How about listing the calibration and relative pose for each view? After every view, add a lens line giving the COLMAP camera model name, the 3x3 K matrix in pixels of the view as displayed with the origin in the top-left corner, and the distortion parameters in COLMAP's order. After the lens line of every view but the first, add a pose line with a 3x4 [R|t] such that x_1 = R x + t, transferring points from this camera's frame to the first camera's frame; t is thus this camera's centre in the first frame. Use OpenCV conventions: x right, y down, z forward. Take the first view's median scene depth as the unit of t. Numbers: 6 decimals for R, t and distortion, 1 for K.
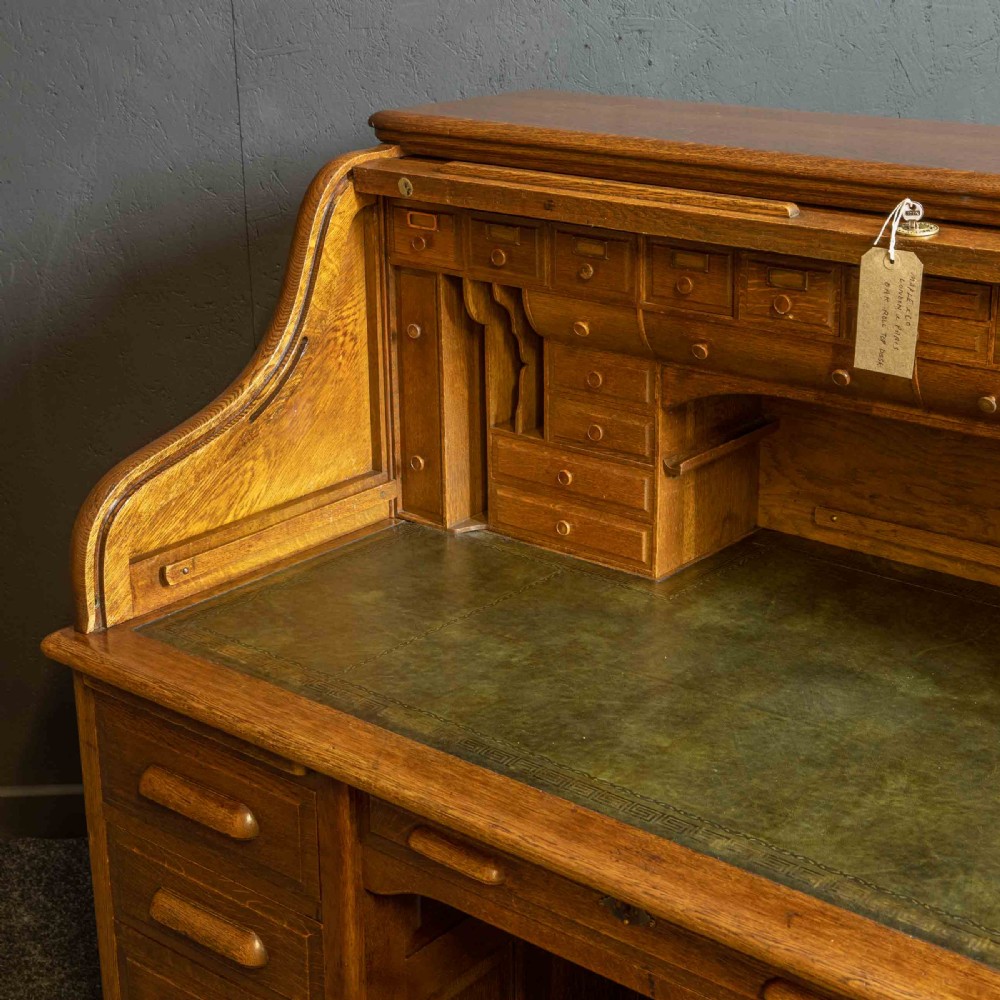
lens RADIAL K [[1785.1, 0, 502.5], [0, 1785.1, 482.5], [0, 0, 1]] dist [0.044611, 0.062202]
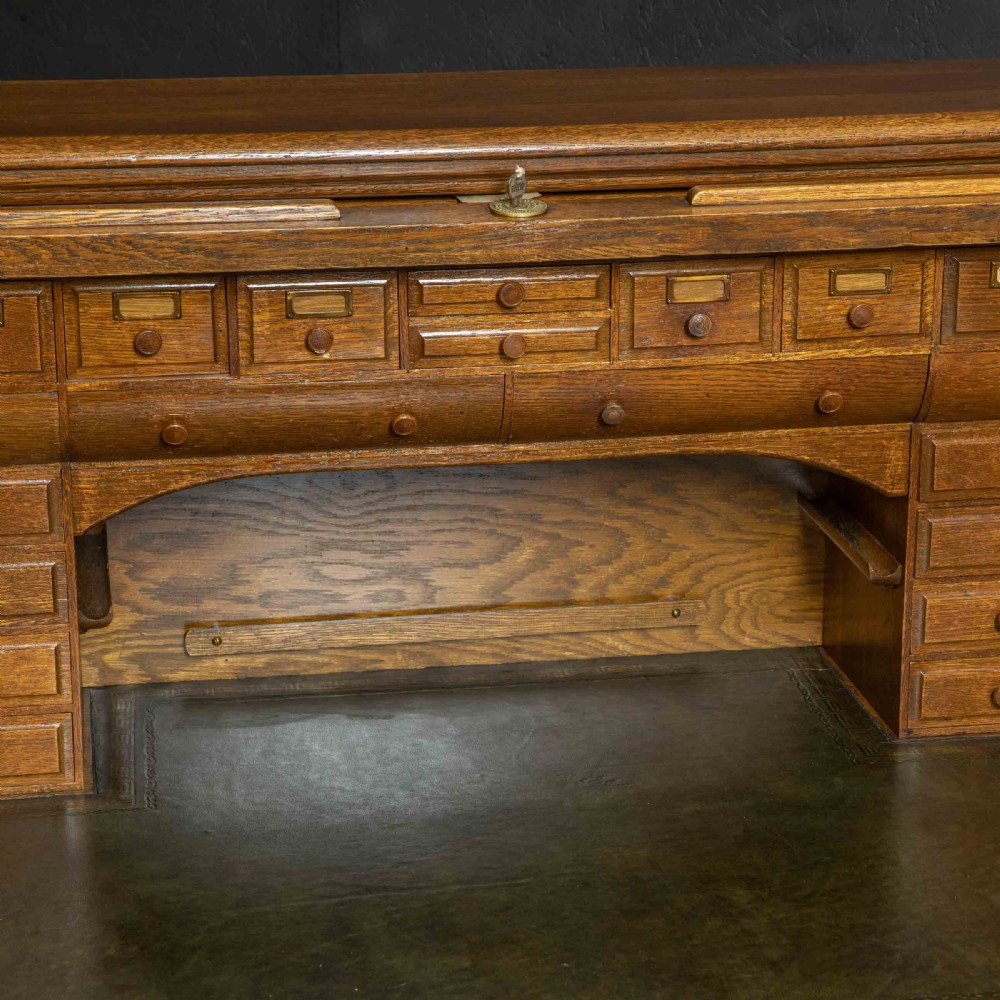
lens RADIAL K [[2624.8, 0, 500.0], [0, 2624.8, 500.0], [0, 0, 1]] dist [0.143763, 0.418247]
pose [[0.653971, -0.213368, 0.725807, -0.504849], [0.242213, 0.967954, 0.066312, -0.079087], [-0.716697, 0.132434, 0.684694, 0.205234]]
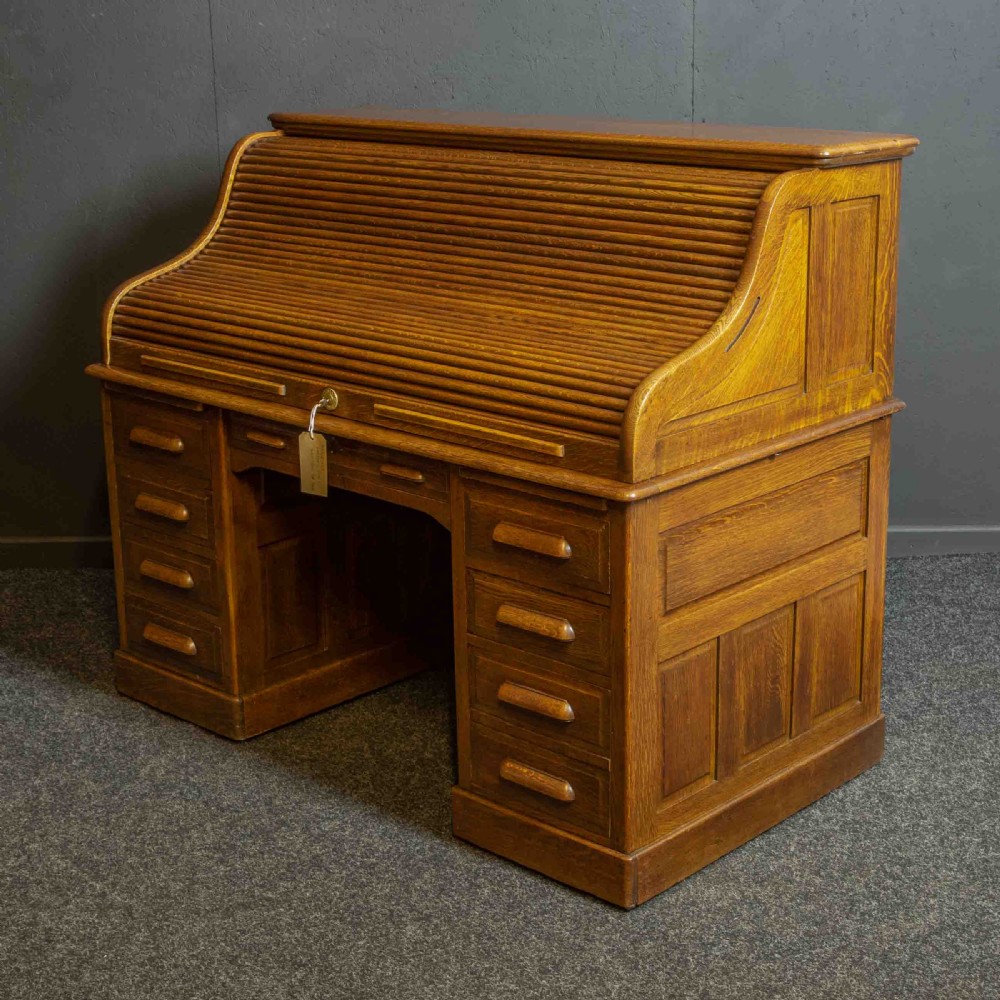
lens RADIAL K [[1771.0, 0, 529.3], [0, 1771.0, 469.8], [0, 0, 1]] dist [-0.017219, 0.060647]
pose [[0.998847, 0.012944, -0.046239, 0.307114], [-0.015826, 0.997918, -0.062523, 0.296247], [0.045333, 0.063183, 0.996972, -0.870369]]
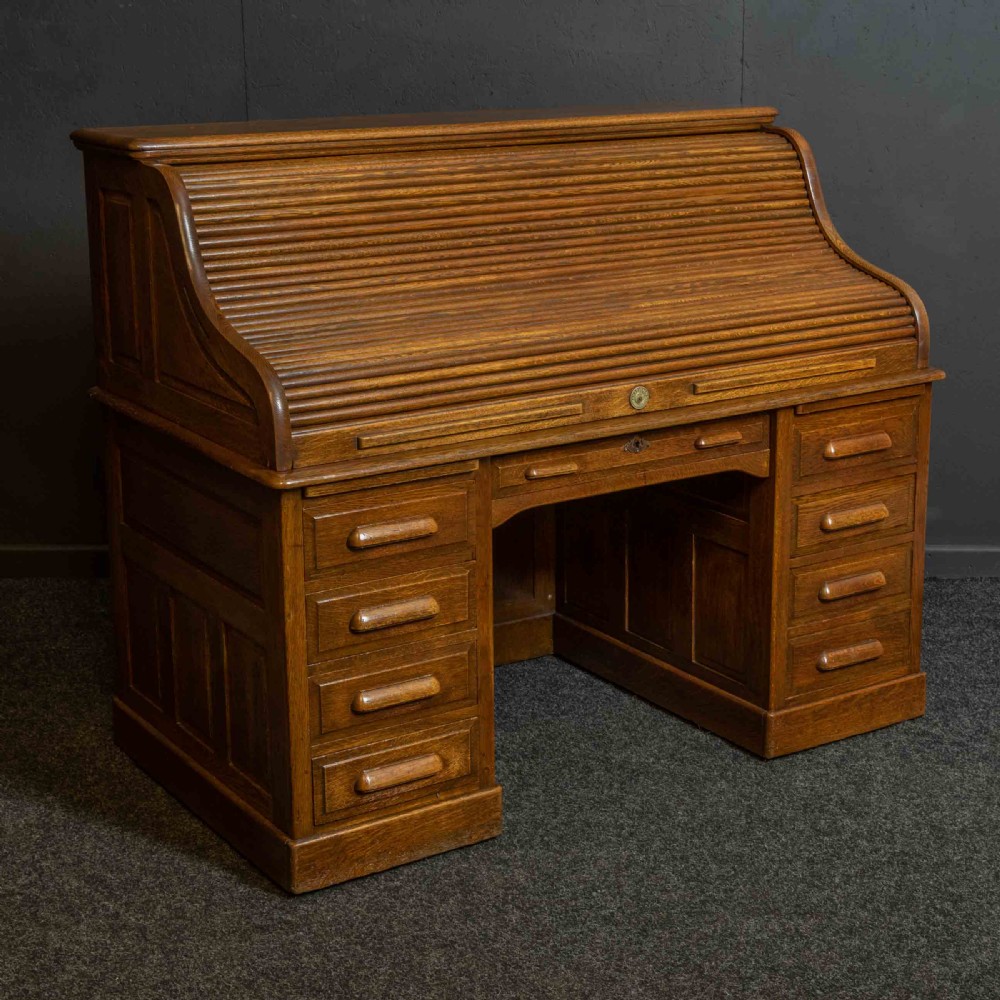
lens RADIAL K [[1879.8, 0, 503.3], [0, 1879.8, 482.5], [0, 0, 1]] dist [-0.000617, 0.137722]
pose [[0.302019, -0.241658, 0.922164, -1.555686], [0.312043, 0.939107, 0.143901, -0.074306], [-0.900785, 0.244294, 0.359036, 0.246598]]
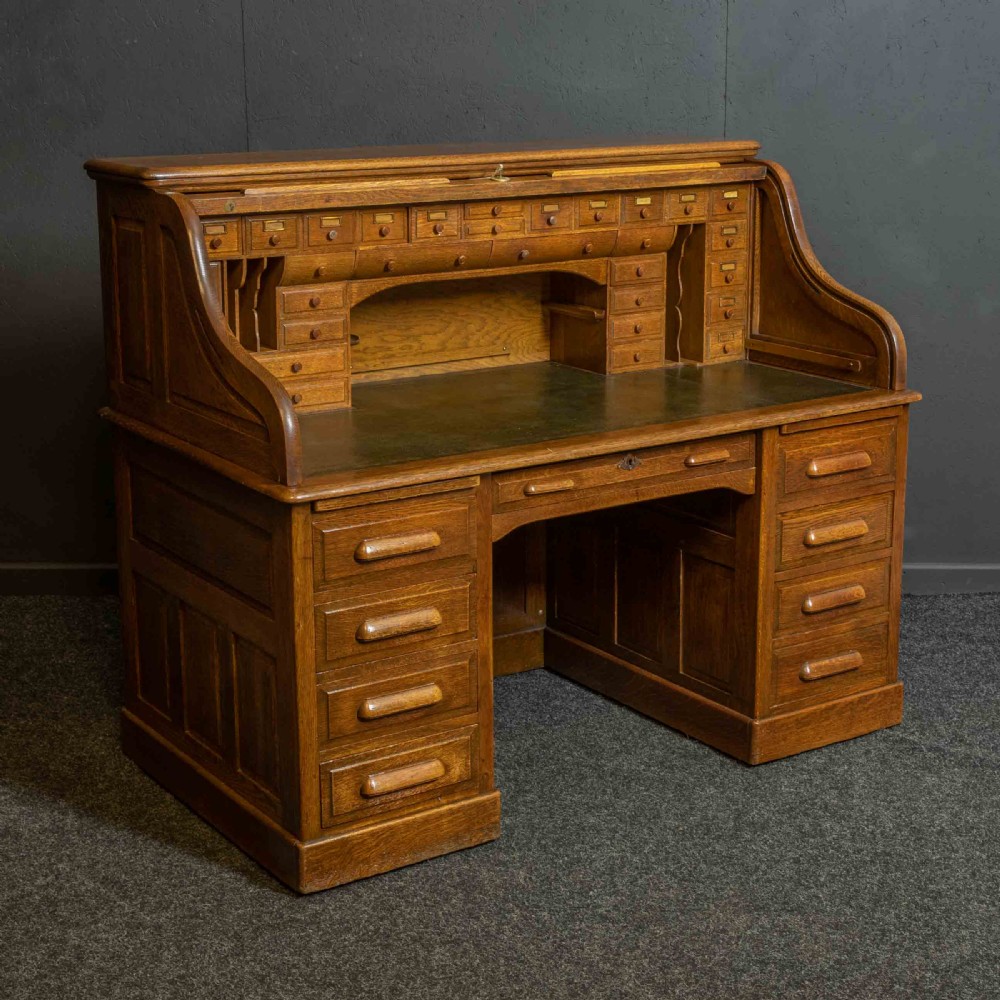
lens RADIAL K [[1850.8, 0, 516.5], [0, 1850.8, 489.0], [0, 0, 1]] dist [-0.009190, -0.025624]
pose [[0.280421, -0.229886, 0.931942, -1.604272], [0.309202, 0.940779, 0.139027, -0.075885], [-0.908712, 0.249172, 0.334896, 0.258764]]
